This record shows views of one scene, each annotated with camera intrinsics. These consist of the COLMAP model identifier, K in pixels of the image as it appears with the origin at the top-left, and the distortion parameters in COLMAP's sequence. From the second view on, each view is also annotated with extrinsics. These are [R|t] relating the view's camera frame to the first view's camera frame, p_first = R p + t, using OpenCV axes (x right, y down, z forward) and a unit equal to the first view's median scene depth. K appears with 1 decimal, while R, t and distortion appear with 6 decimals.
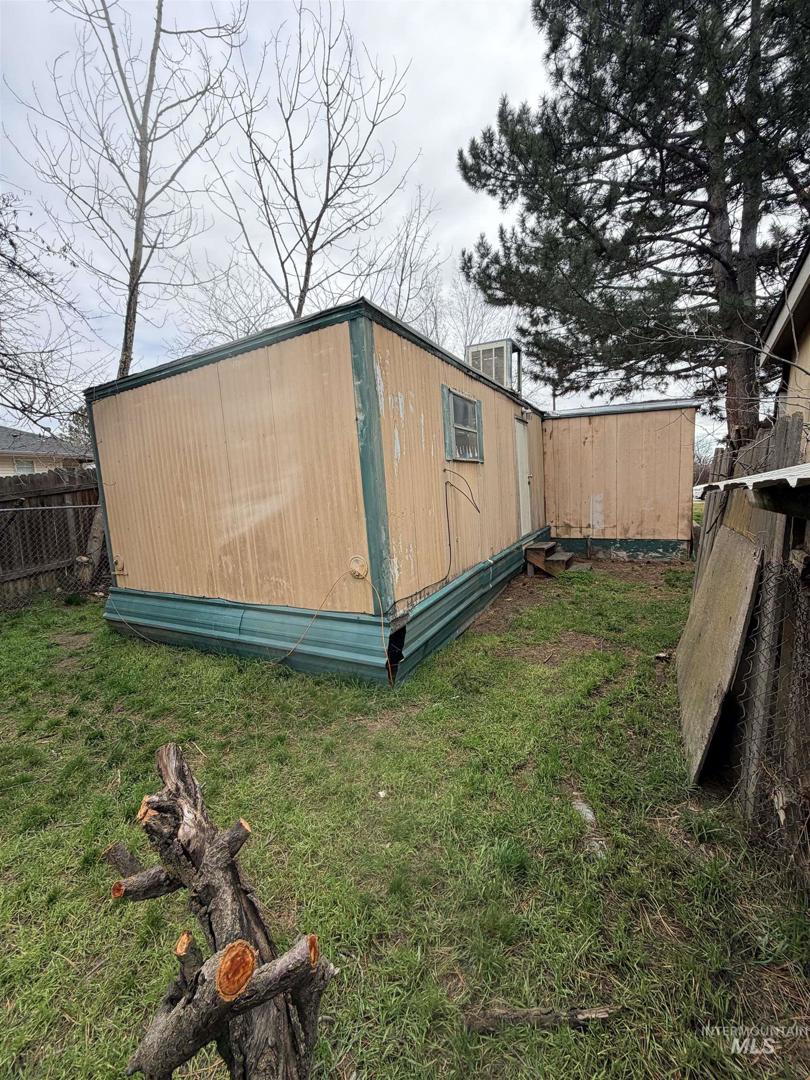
lens RADIAL K [[428.9, 0, 402.5], [0, 428.9, 535.7], [0, 0, 1]] dist [-0.000379, 0.000263]
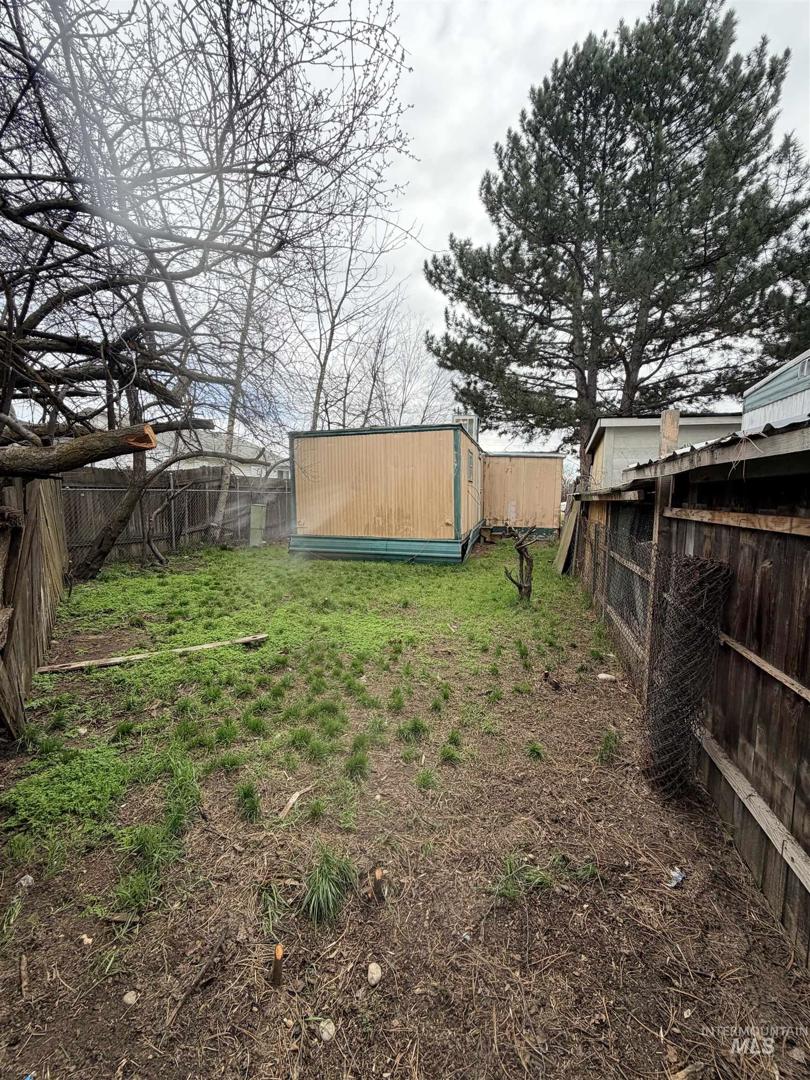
lens RADIAL K [[428.9, 0, 402.5], [0, 428.9, 535.7], [0, 0, 1]] dist [-0.000379, 0.000263]
pose [[0.969129, 0.035655, 0.243962, -0.337977], [-0.033063, 0.999345, -0.014709, 0.069886], [-0.244326, 0.006189, 0.969673, -0.490690]]
